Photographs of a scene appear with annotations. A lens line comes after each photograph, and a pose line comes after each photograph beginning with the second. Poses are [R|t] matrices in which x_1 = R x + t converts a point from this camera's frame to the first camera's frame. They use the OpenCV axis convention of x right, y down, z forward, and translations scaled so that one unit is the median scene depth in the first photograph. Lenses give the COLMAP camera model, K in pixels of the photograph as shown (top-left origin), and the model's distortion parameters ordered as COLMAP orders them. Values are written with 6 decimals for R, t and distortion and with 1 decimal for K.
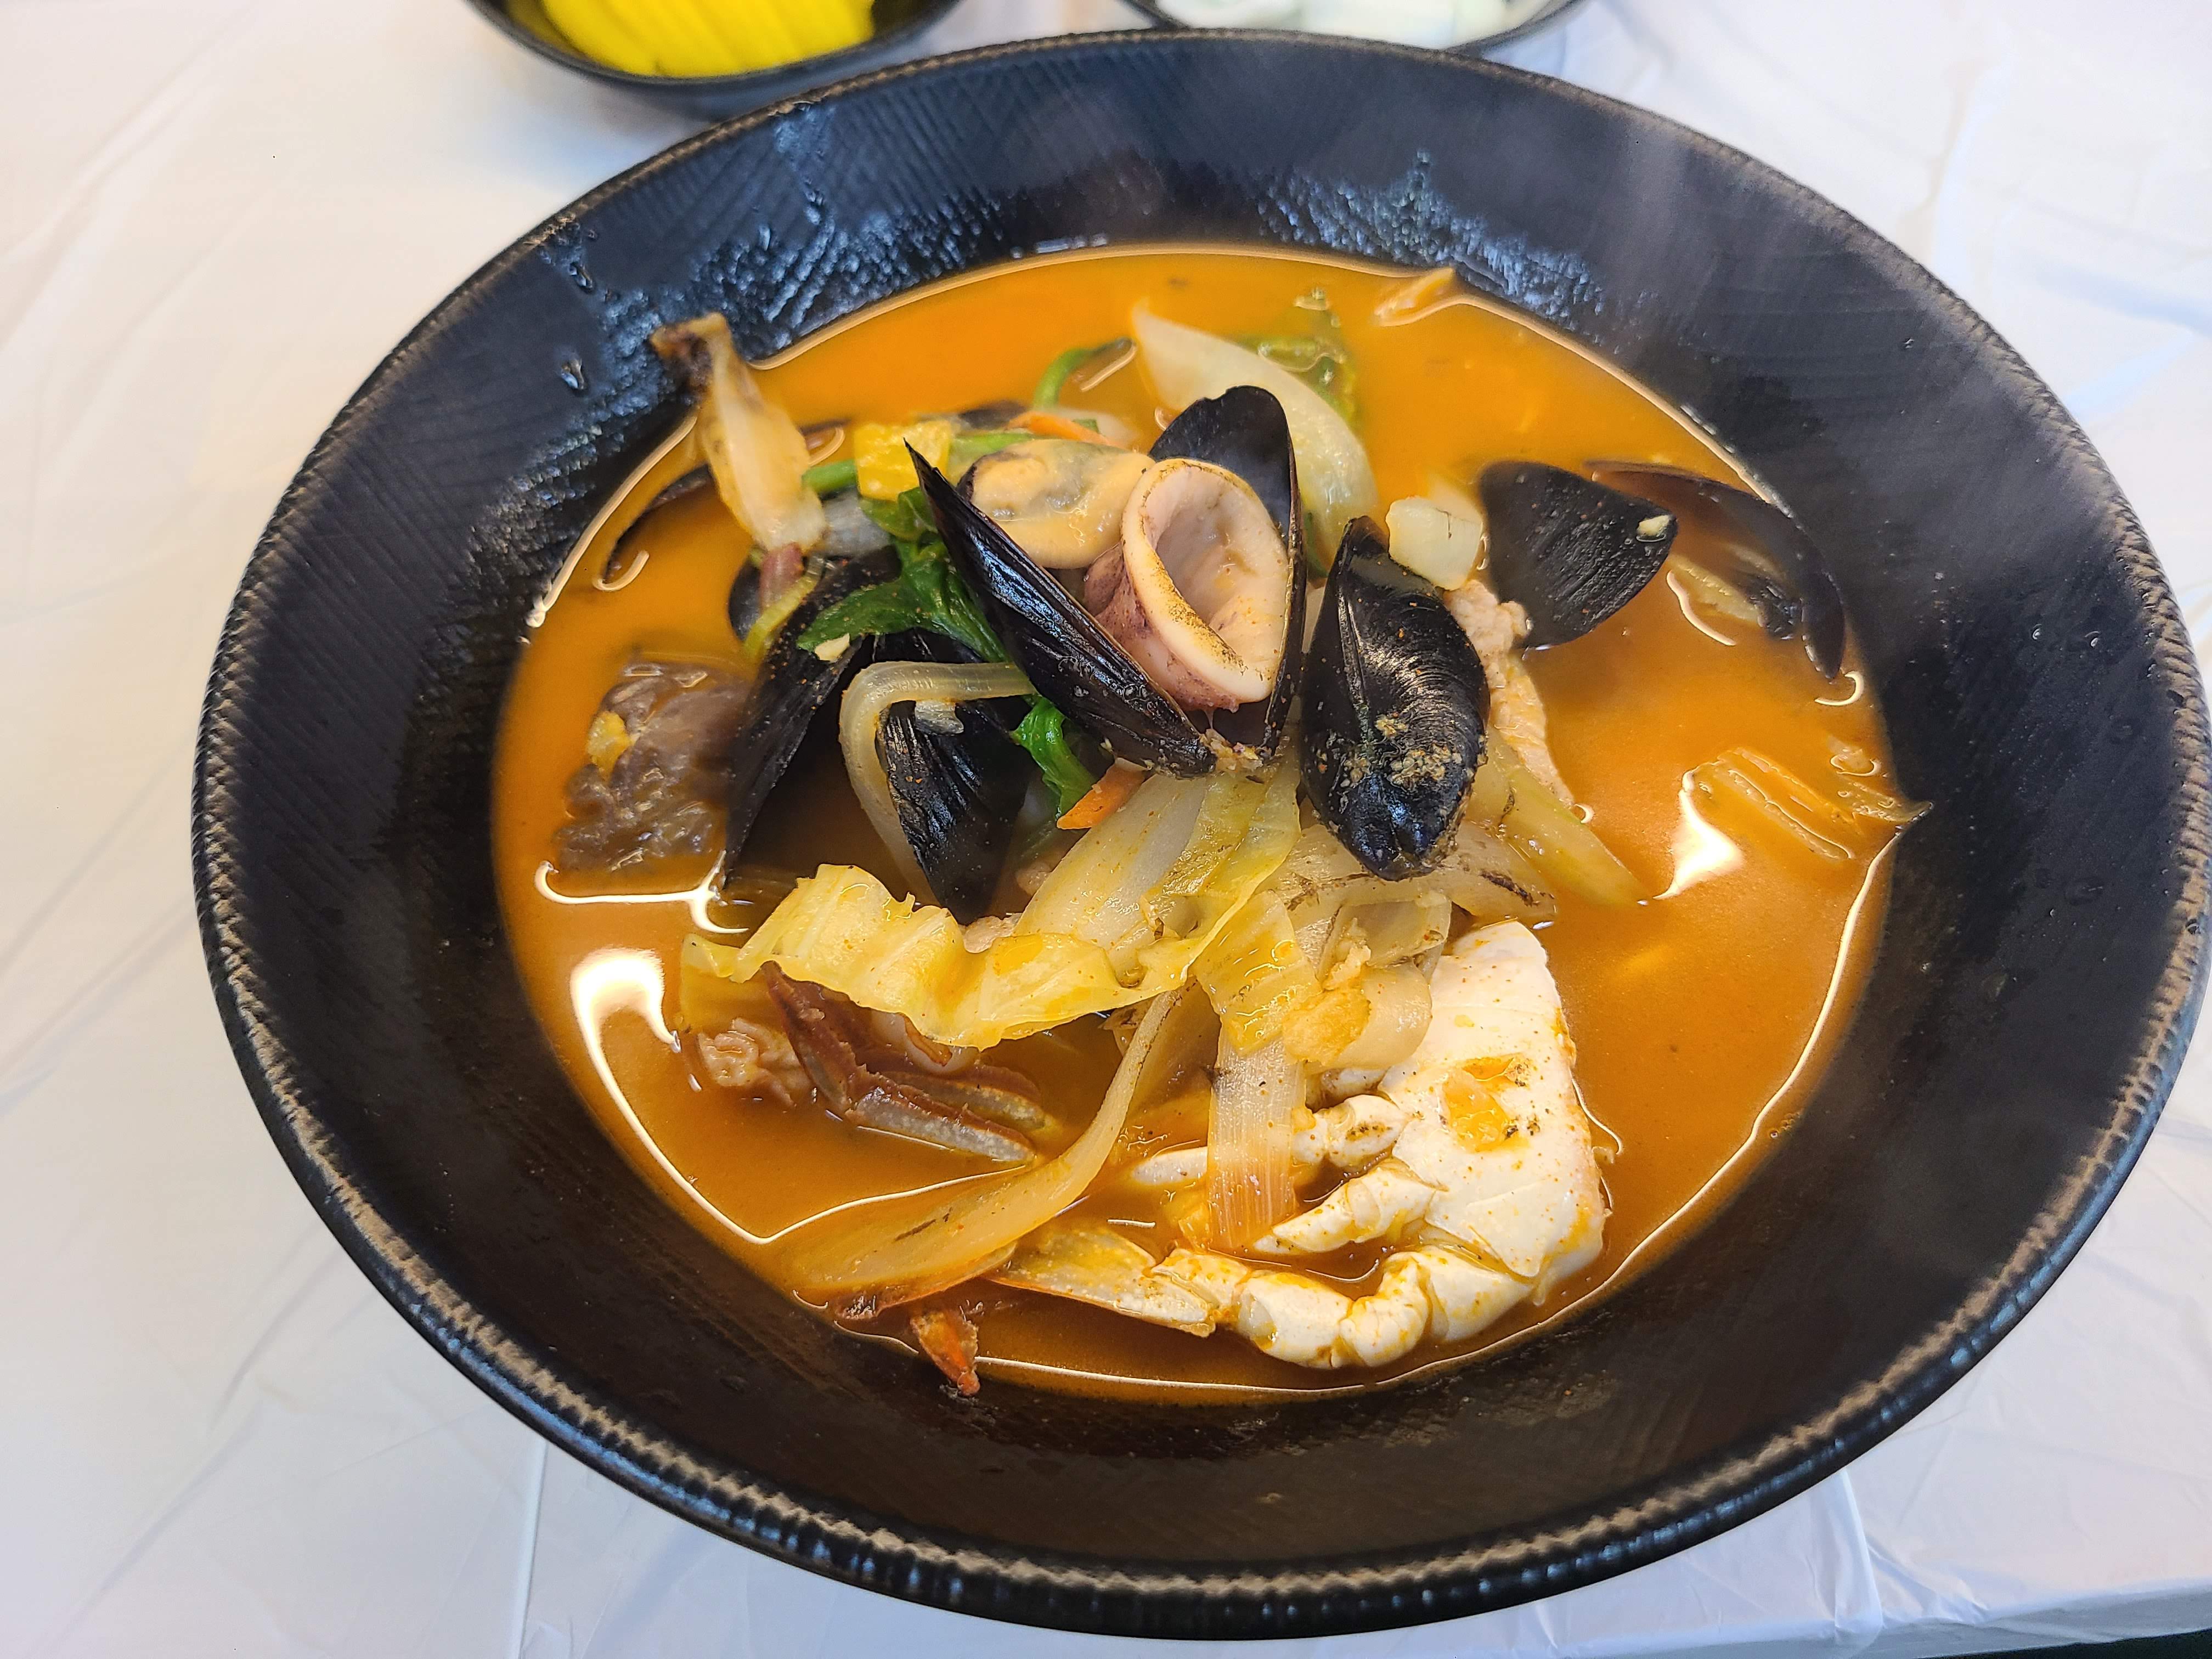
lens RADIAL K [[1866.3, 0, 1097.4], [0, 1866.3, 817.0], [0, 0, 1]] dist [-0.052013, 0.006752]
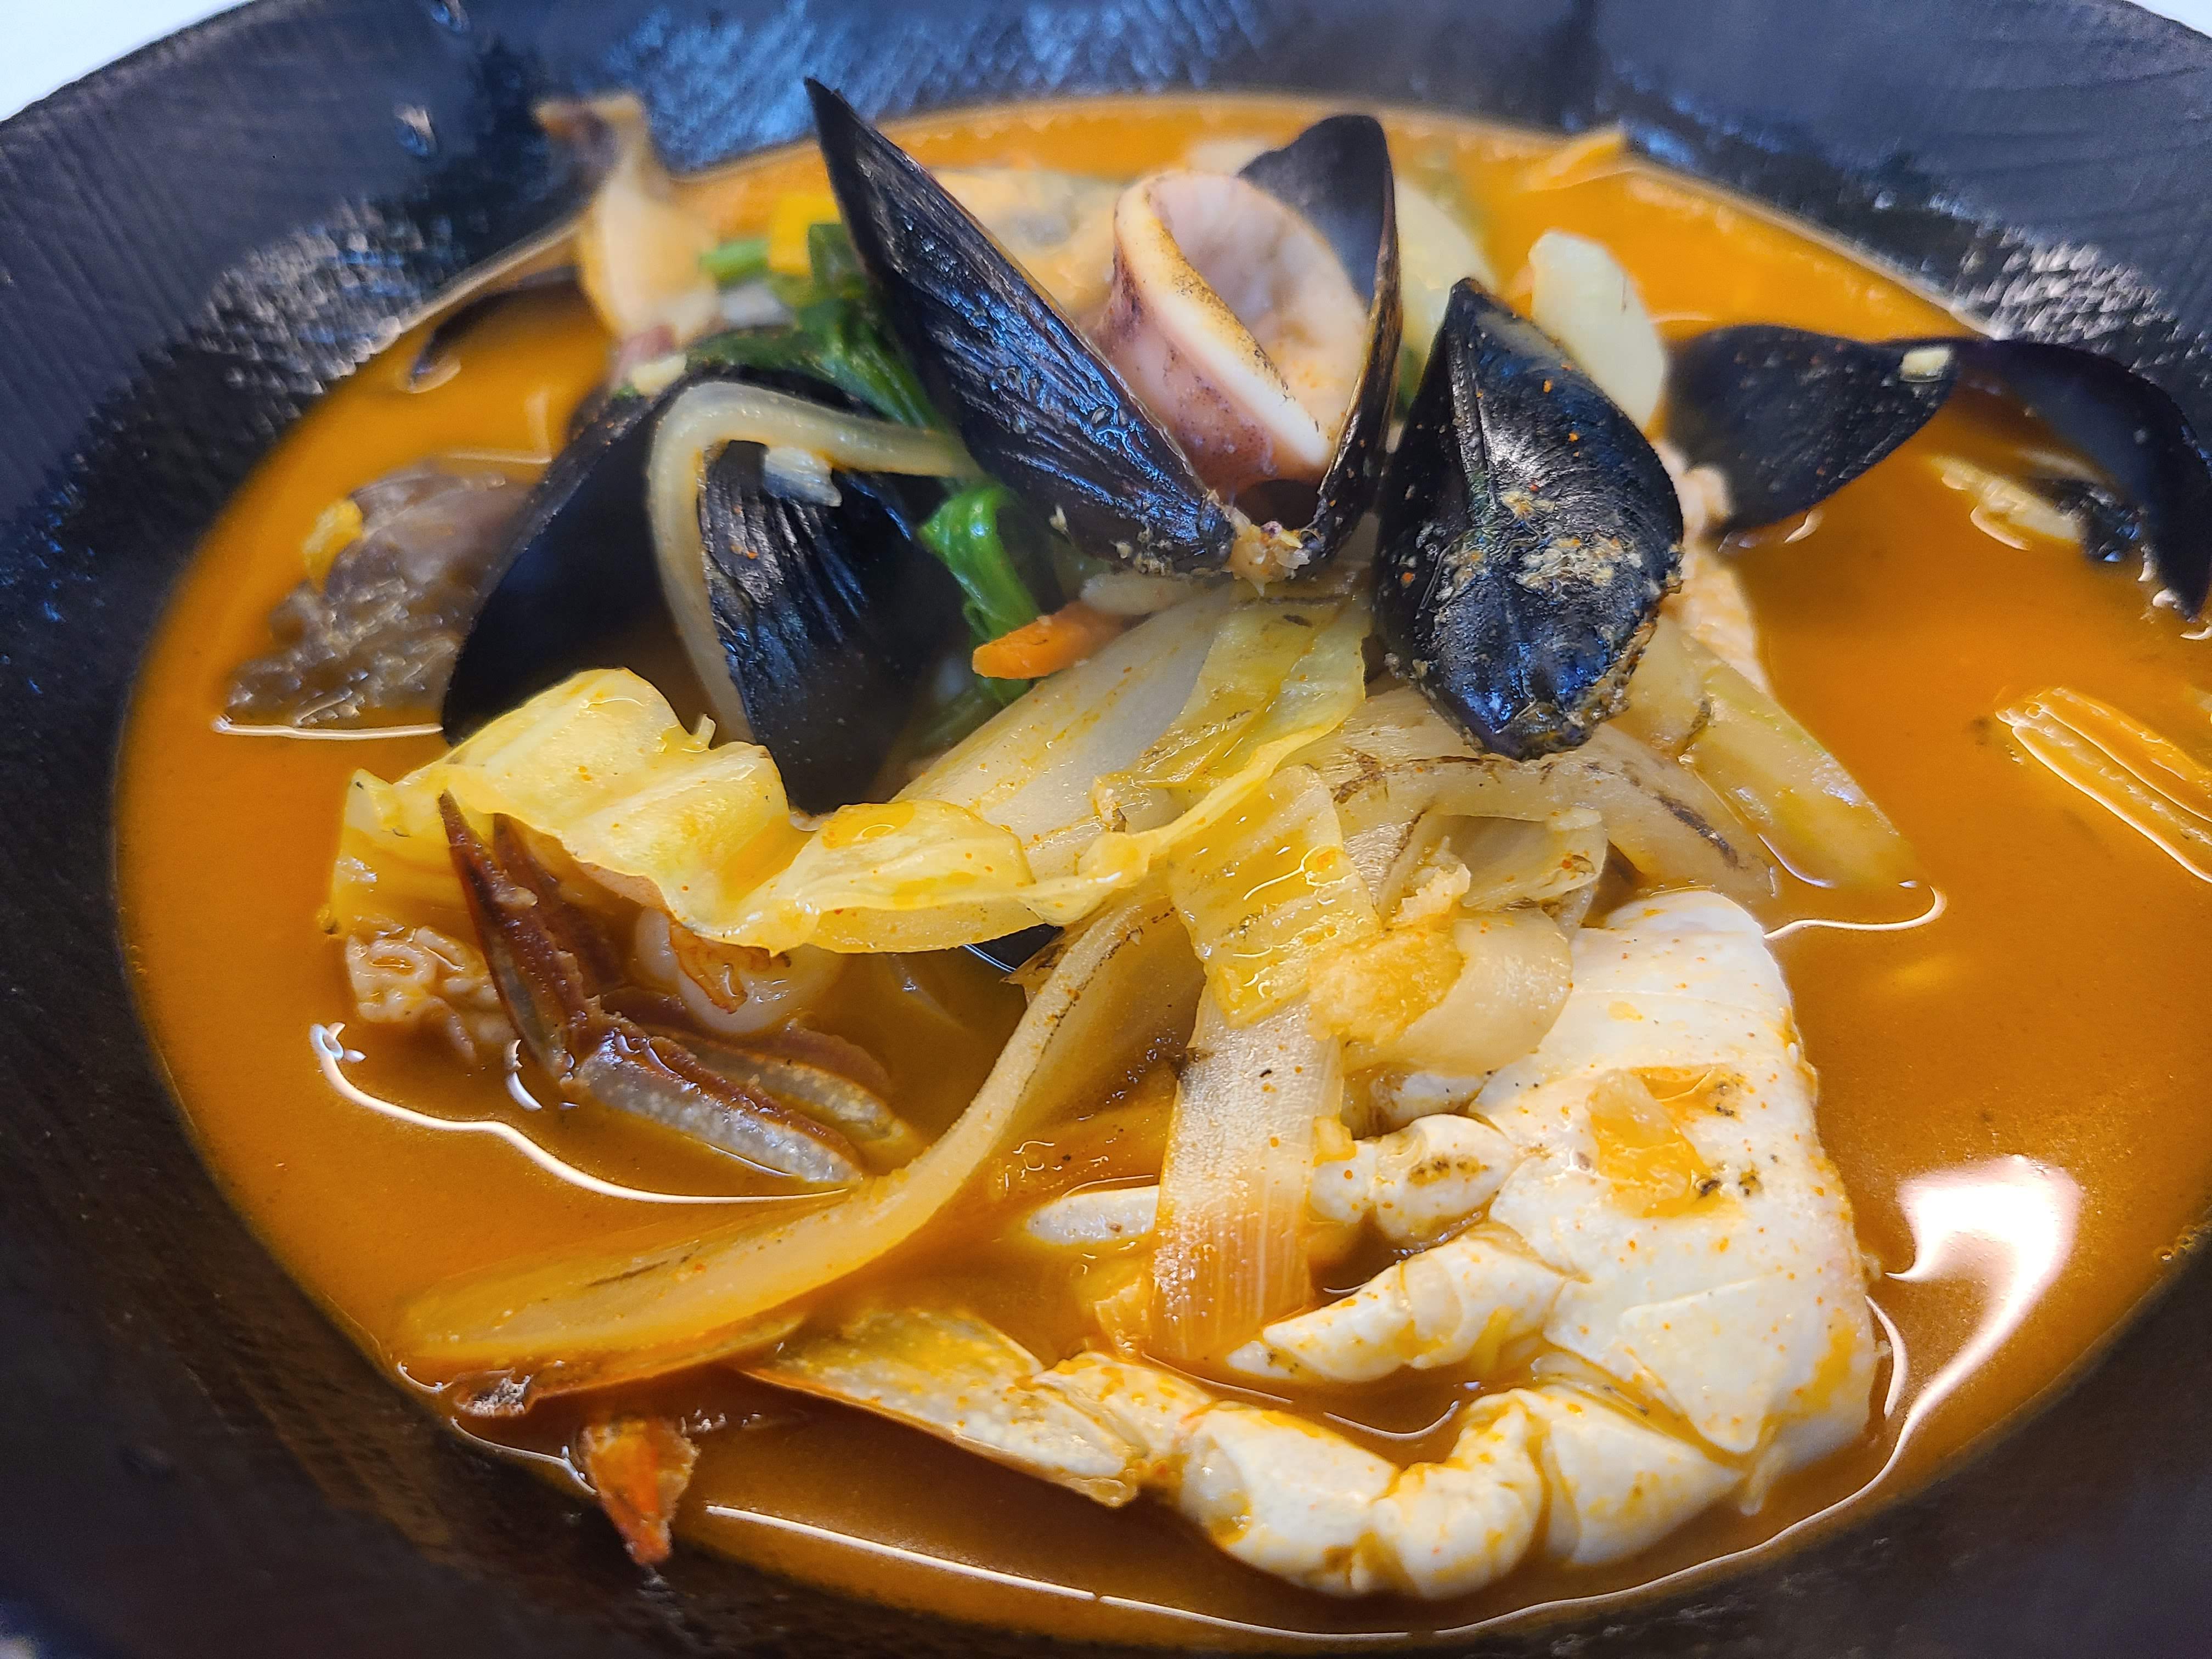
lens RADIAL K [[1866.3, 0, 1115.2], [0, 1866.3, 846.6], [0, 0, 1]] dist [-0.052013, 0.006752]
pose [[0.995418, 0.086650, -0.040421, 0.058557], [-0.092225, 0.981676, -0.166756, 0.170637], [0.025230, 0.169720, 0.985169, 0.419326]]
